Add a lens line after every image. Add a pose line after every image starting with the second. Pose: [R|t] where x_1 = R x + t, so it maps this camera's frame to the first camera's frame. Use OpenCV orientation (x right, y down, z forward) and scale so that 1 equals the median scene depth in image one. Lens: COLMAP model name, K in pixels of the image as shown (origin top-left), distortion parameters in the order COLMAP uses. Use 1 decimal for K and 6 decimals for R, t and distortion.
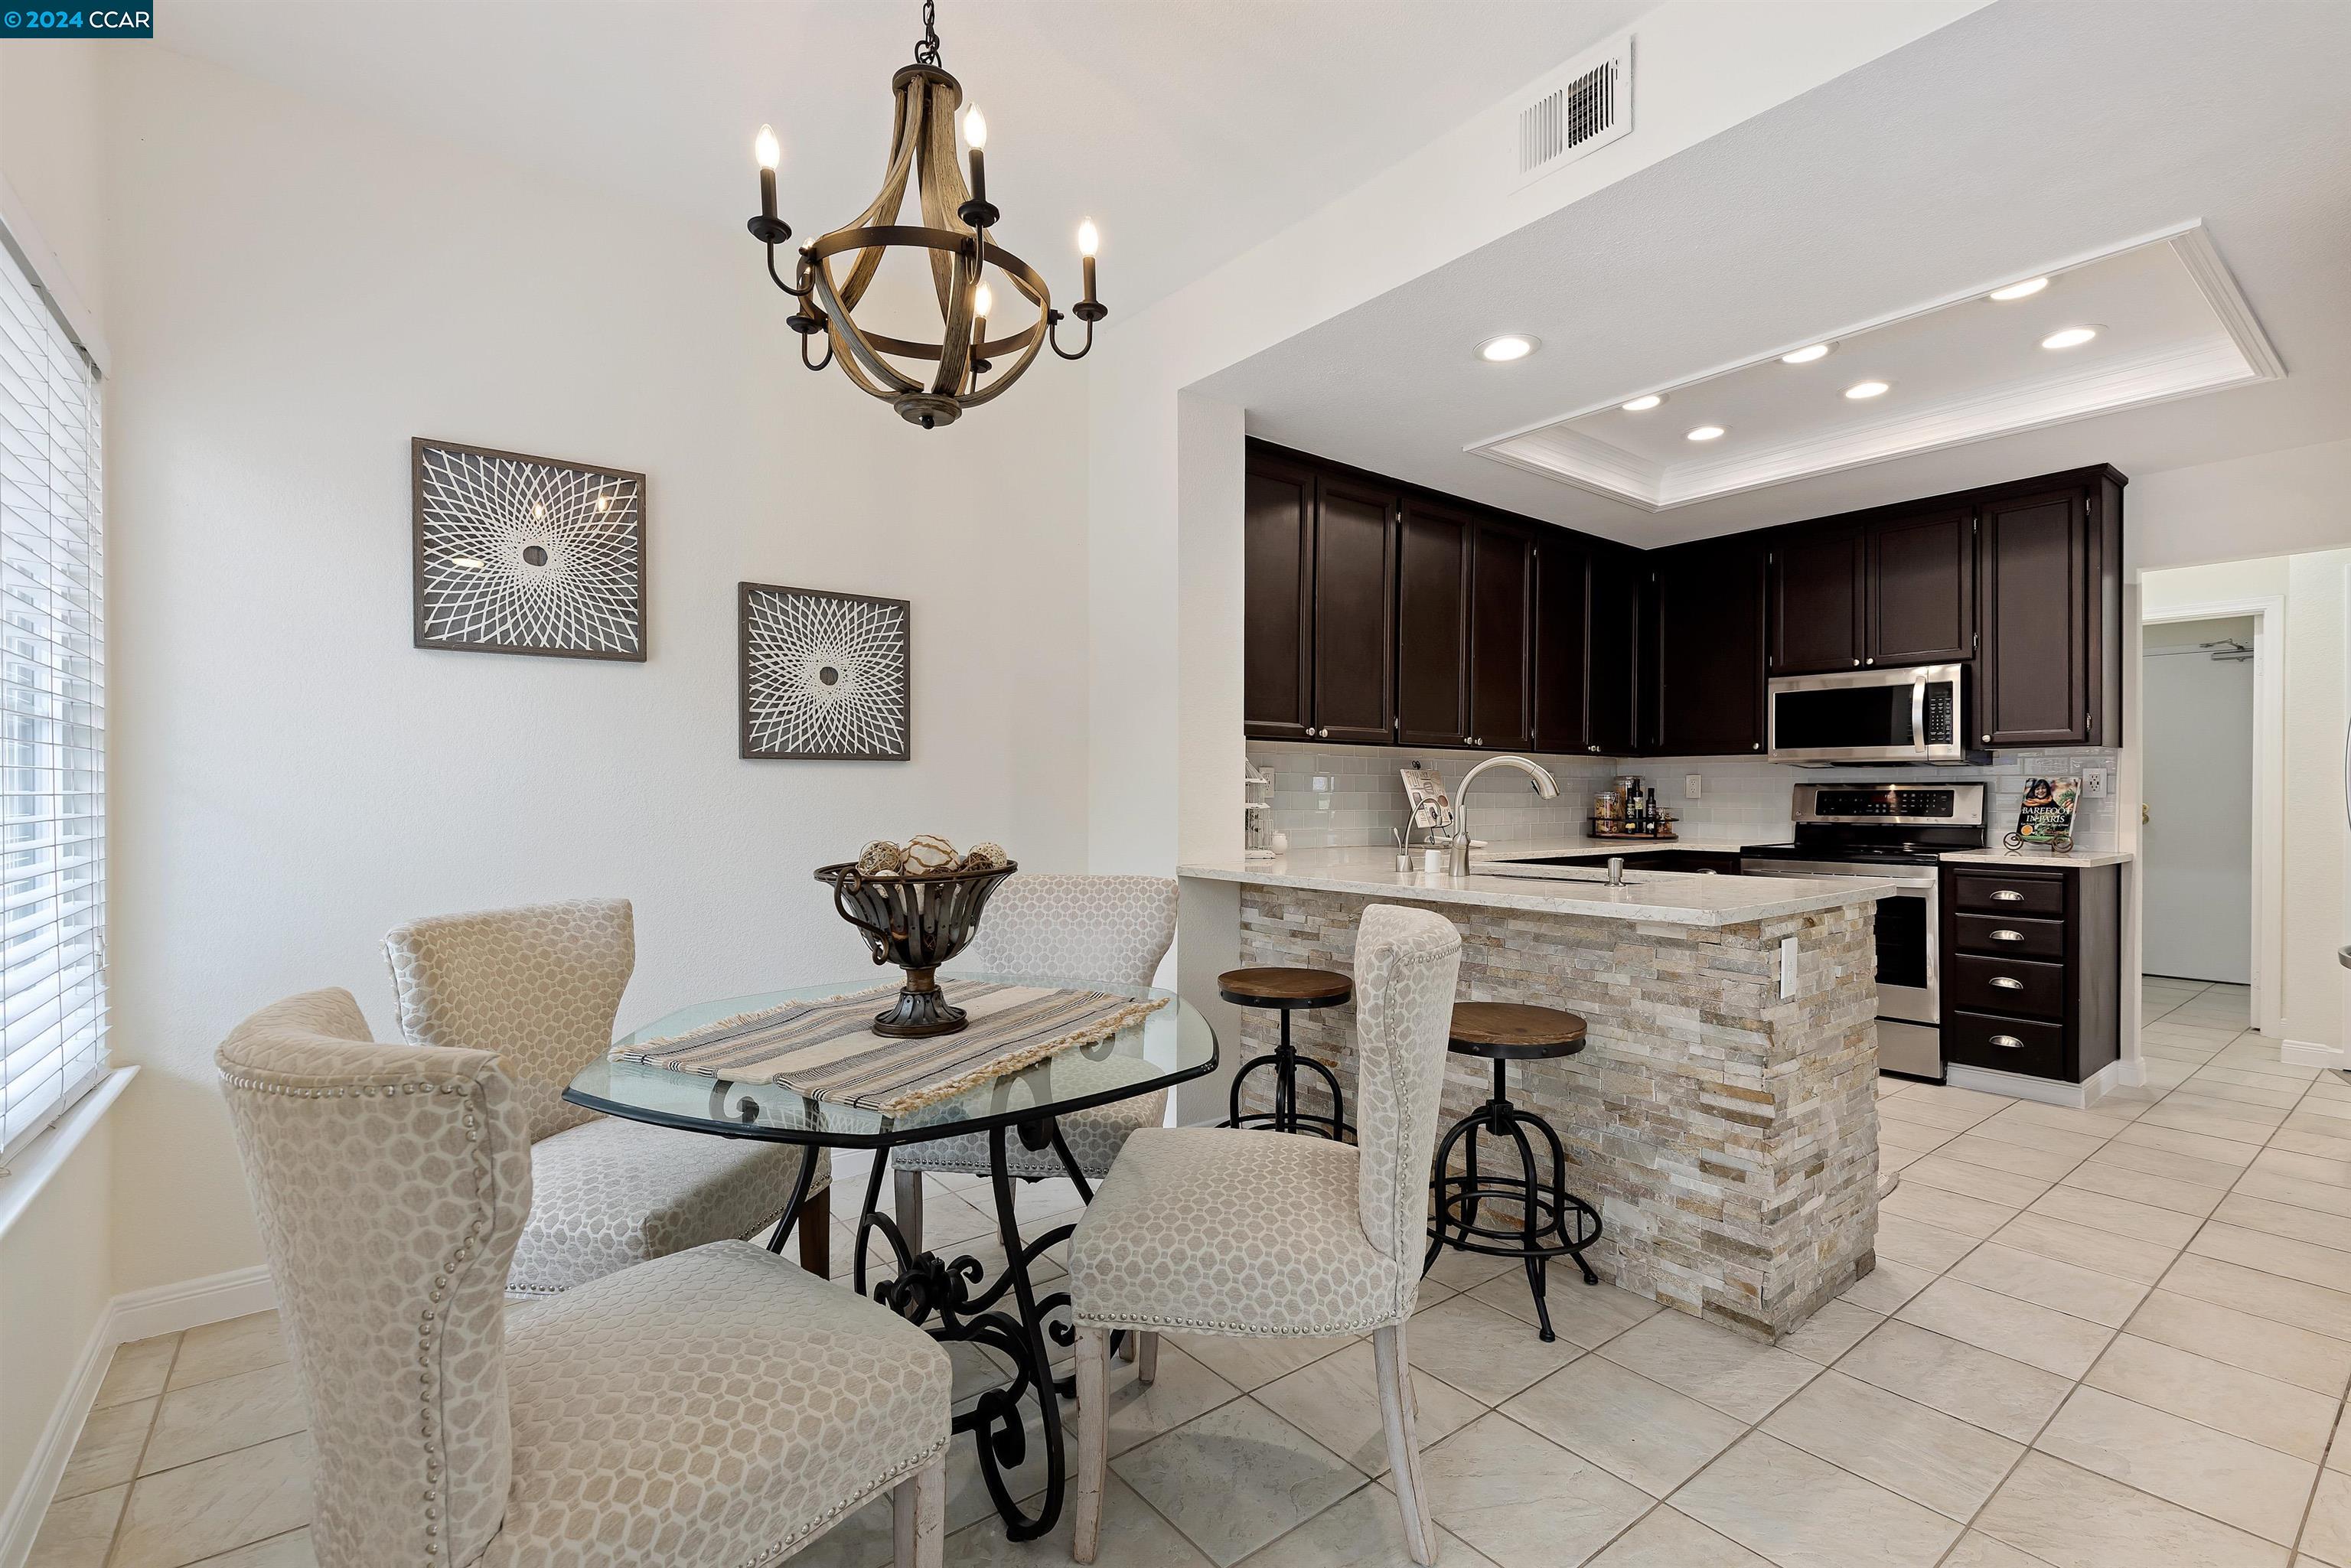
lens RADIAL K [[1059.0, 0, 1181.6], [0, 1059.0, 797.5], [0, 0, 1]] dist [0.007118, -0.000280]
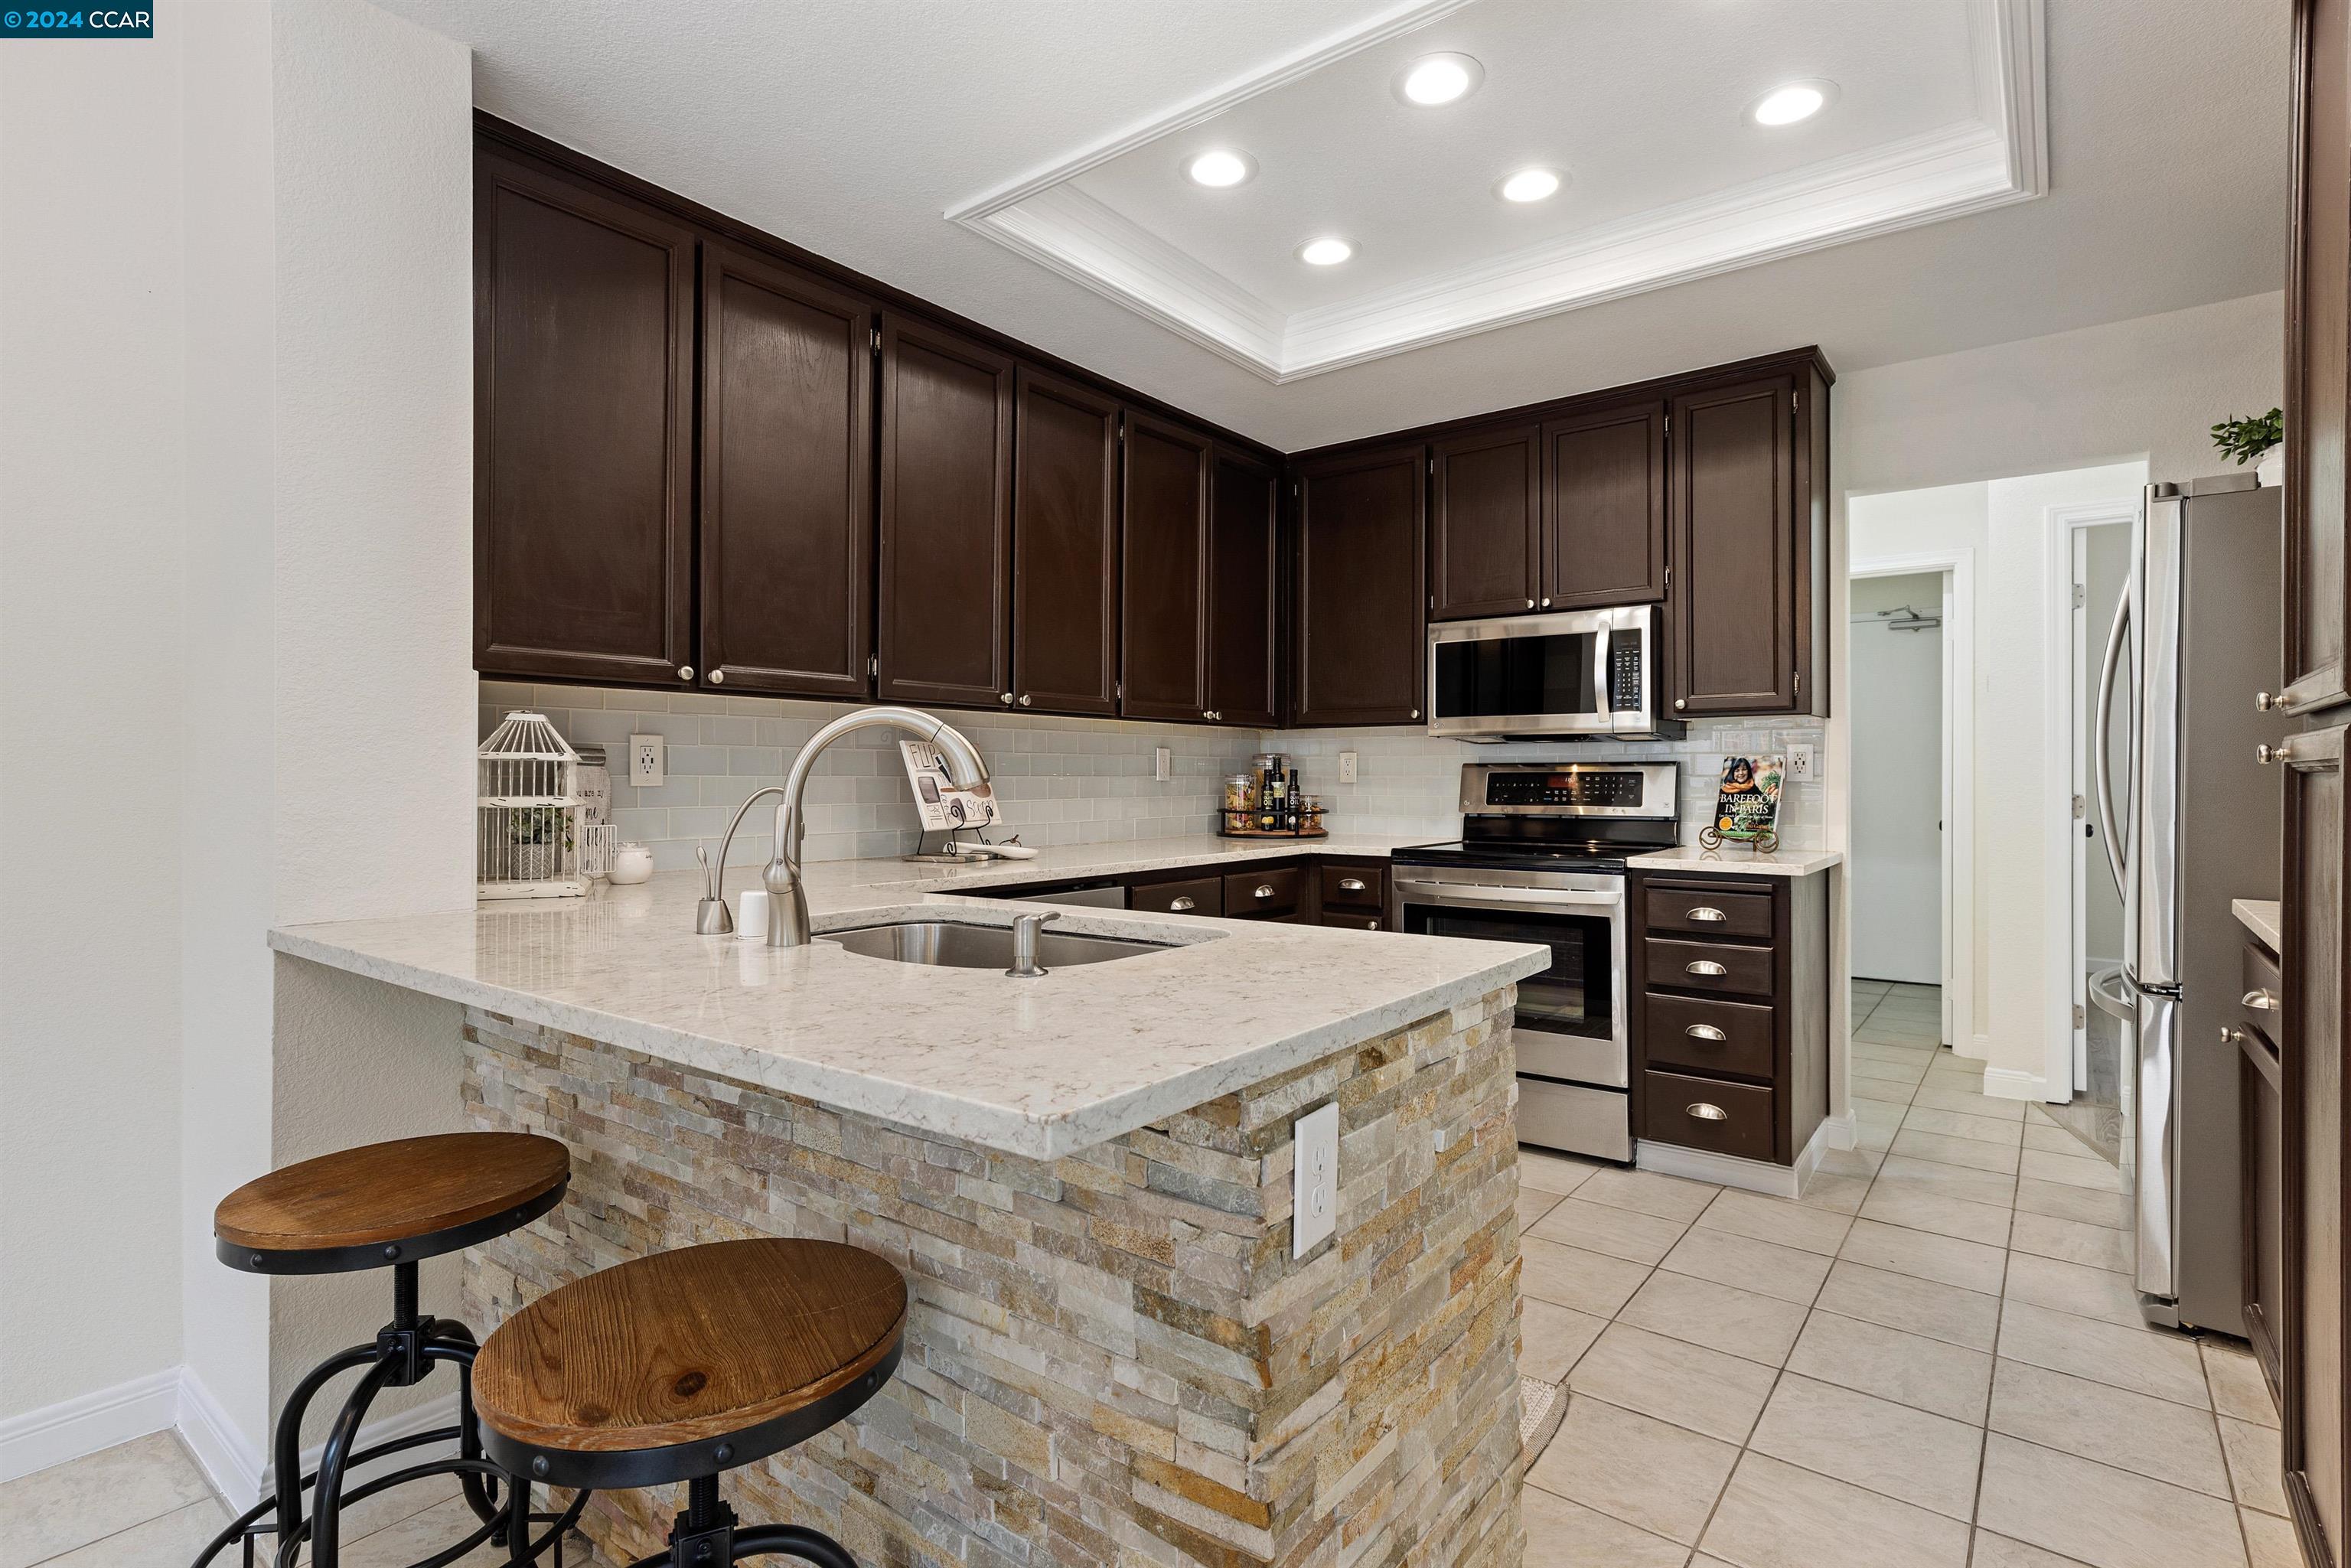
lens RADIAL K [[1145.8, 0, 1180.7], [0, 1145.8, 777.2], [0, 0, 1]] dist [0.019071, 0.000176]
pose [[0.970072, -0.002050, 0.242809, 0.214503], [0.002658, 0.999994, -0.002176, -0.002514], [-0.242803, 0.002756, 0.970072, 0.294284]]
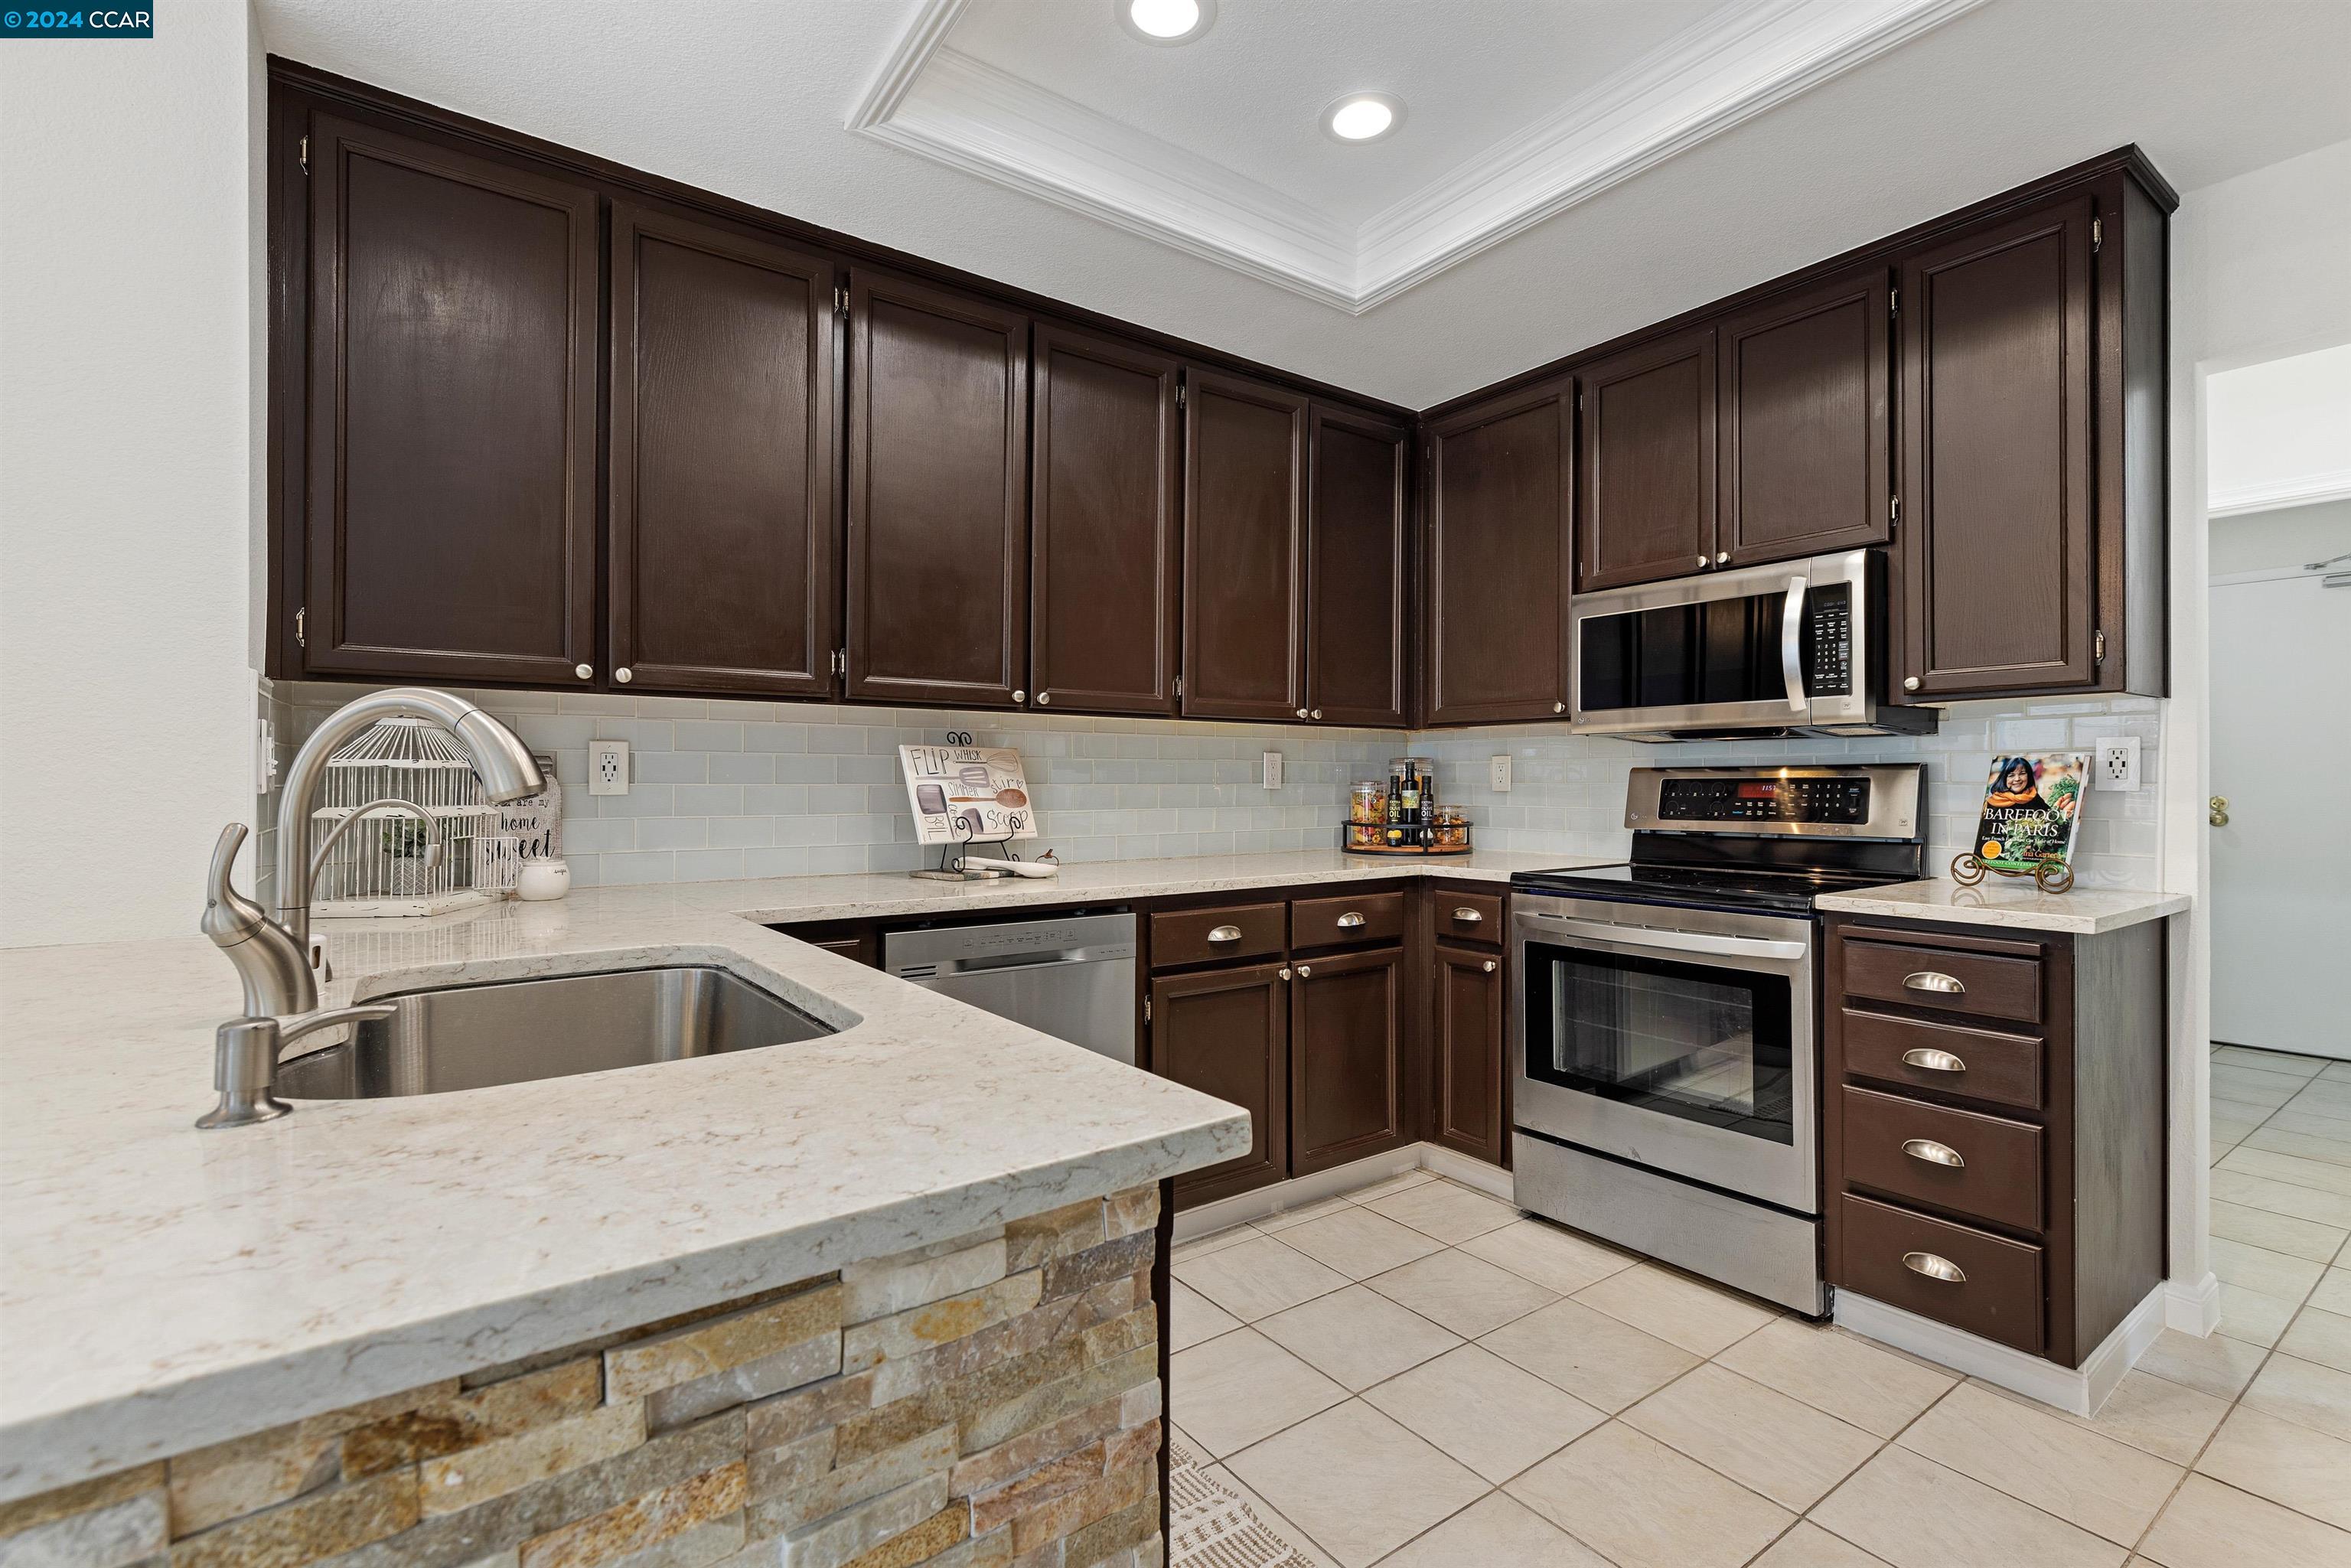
lens RADIAL K [[1052.1, 0, 1175.5], [0, 1052.1, 784.0], [0, 0, 1]] dist [0.005734, -0.000424]
pose [[0.998781, -0.002701, -0.049280, 0.411547], [0.002506, 0.999989, -0.004017, -0.002420], [0.049291, 0.003889, 0.998777, 0.446063]]
